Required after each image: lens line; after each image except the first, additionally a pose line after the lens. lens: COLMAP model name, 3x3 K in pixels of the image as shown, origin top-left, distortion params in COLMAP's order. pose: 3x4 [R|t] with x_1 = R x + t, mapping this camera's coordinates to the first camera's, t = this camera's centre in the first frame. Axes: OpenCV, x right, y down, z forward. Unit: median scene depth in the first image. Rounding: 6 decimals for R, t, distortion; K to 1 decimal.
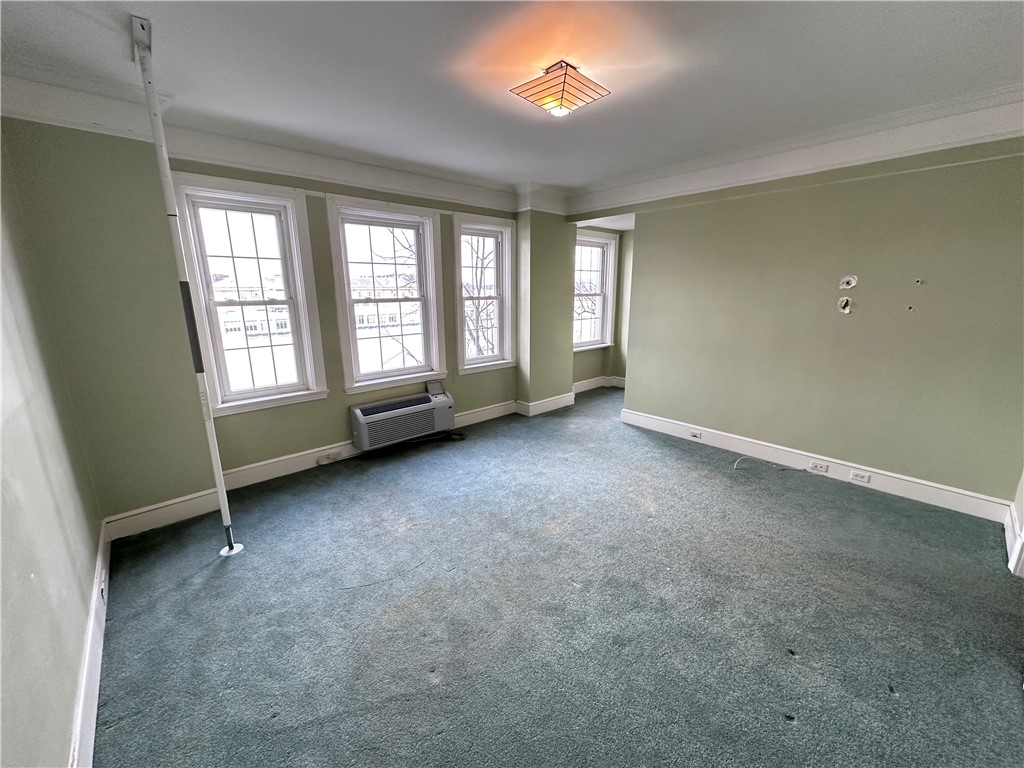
lens RADIAL K [[408.4, 0, 517.1], [0, 408.4, 381.2], [0, 0, 1]] dist [-0.002884, 0.000715]
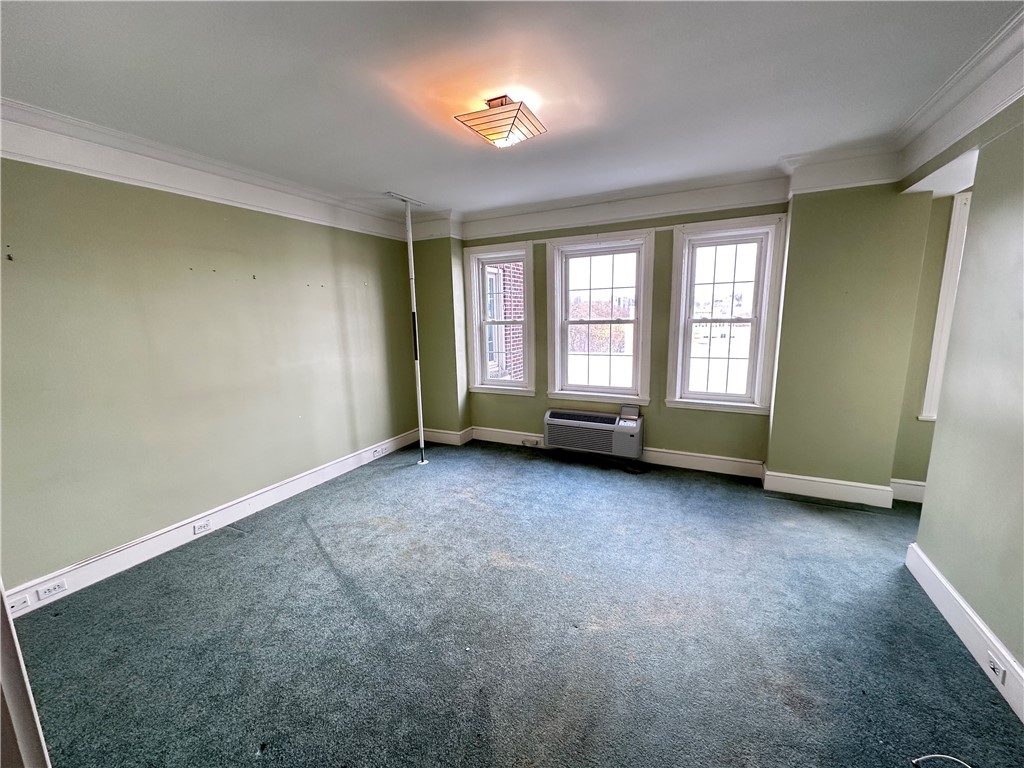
lens RADIAL K [[408.4, 0, 511.8], [0, 408.4, 384.2], [0, 0, 1]] dist [-0.002884, 0.000715]
pose [[0.352495, 0.155191, -0.922856, 0.609089], [-0.186000, 0.978097, 0.093436, -0.091917], [0.917143, 0.138716, 0.373640, 0.390331]]
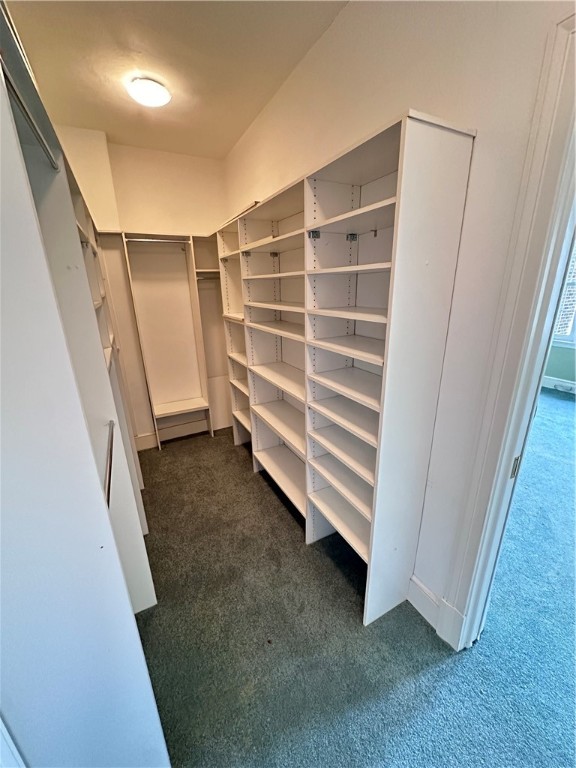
lens RADIAL K [[306.3, 0, 288.7], [0, 306.3, 384.1], [0, 0, 1]] dist [-0.002884, 0.000715]
pose [[-0.267202, 0.310221, -0.912341, 0.786101], [-0.189931, 0.911239, 0.365472, -0.046636], [0.944738, 0.270936, -0.184564, 0.196407]]
